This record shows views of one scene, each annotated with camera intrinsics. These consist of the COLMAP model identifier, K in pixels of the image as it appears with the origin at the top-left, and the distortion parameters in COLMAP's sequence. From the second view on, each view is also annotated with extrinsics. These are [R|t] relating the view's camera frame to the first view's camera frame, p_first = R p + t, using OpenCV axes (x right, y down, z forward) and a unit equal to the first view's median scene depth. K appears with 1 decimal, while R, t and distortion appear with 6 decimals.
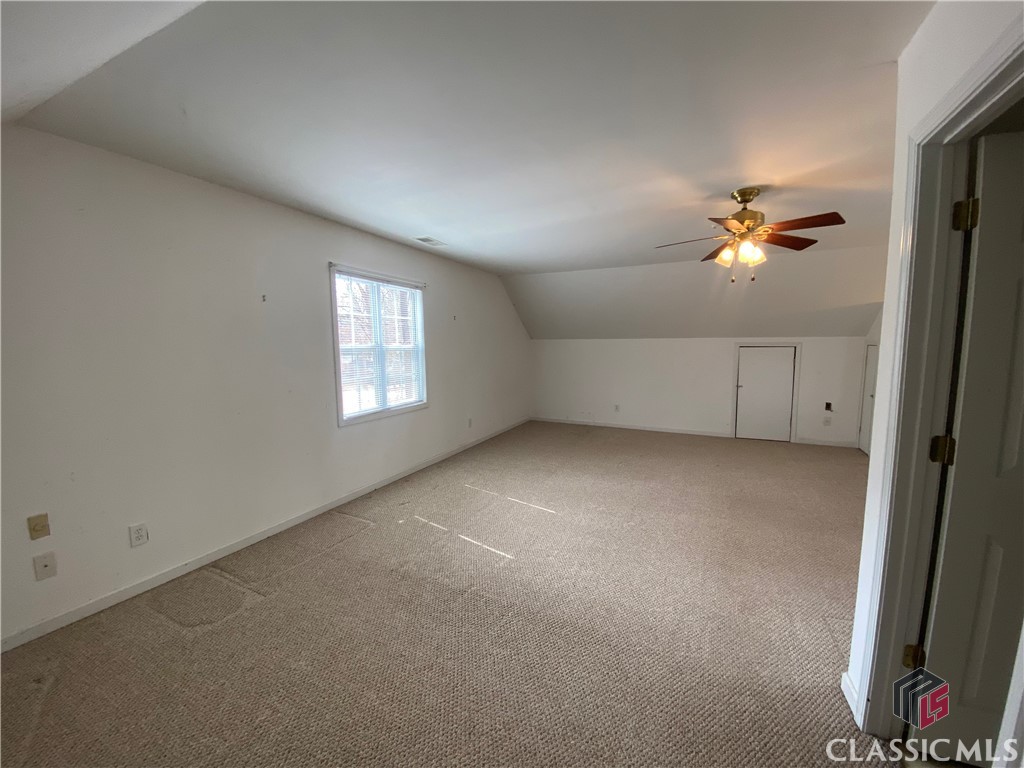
lens RADIAL K [[414.3, 0, 507.5], [0, 414.3, 384.8], [0, 0, 1]] dist [0.003240, -0.010367]
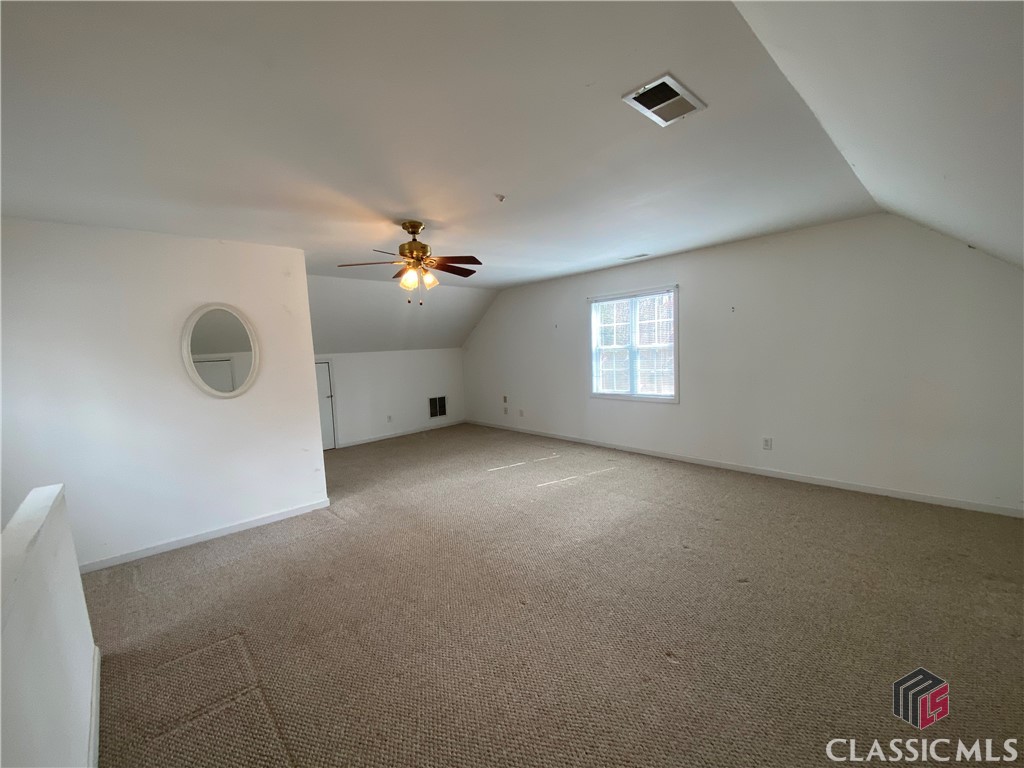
lens RADIAL K [[414.3, 0, 508.7], [0, 414.3, 386.1], [0, 0, 1]] dist [0.003240, -0.010367]
pose [[-0.383599, 0.105630, -0.917439, 0.990027], [-0.047114, 0.989905, 0.133672, -0.117857], [0.922297, 0.094501, -0.374750, 1.074142]]
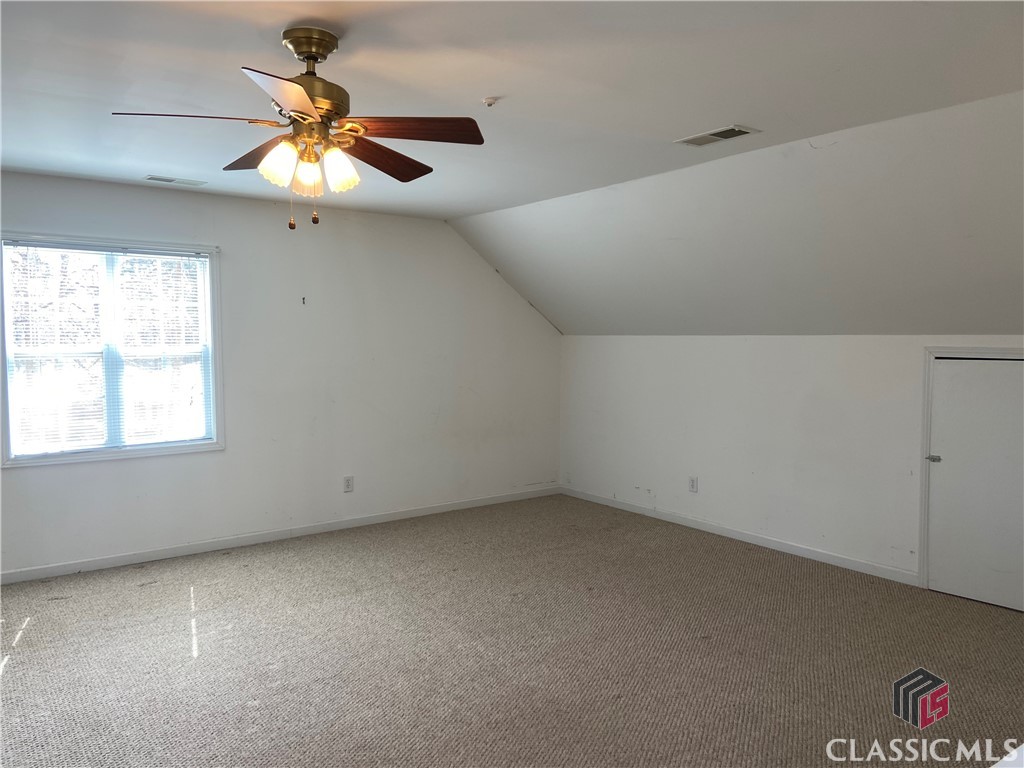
lens RADIAL K [[774.1, 0, 513.2], [0, 774.1, 380.3], [0, 0, 1]] dist [0.022635, -0.004657]
pose [[0.886156, 0.029274, -0.462462, 0.758238], [-0.050273, 0.998185, -0.033146, -0.034040], [0.460653, 0.052622, 0.886019, 0.207042]]
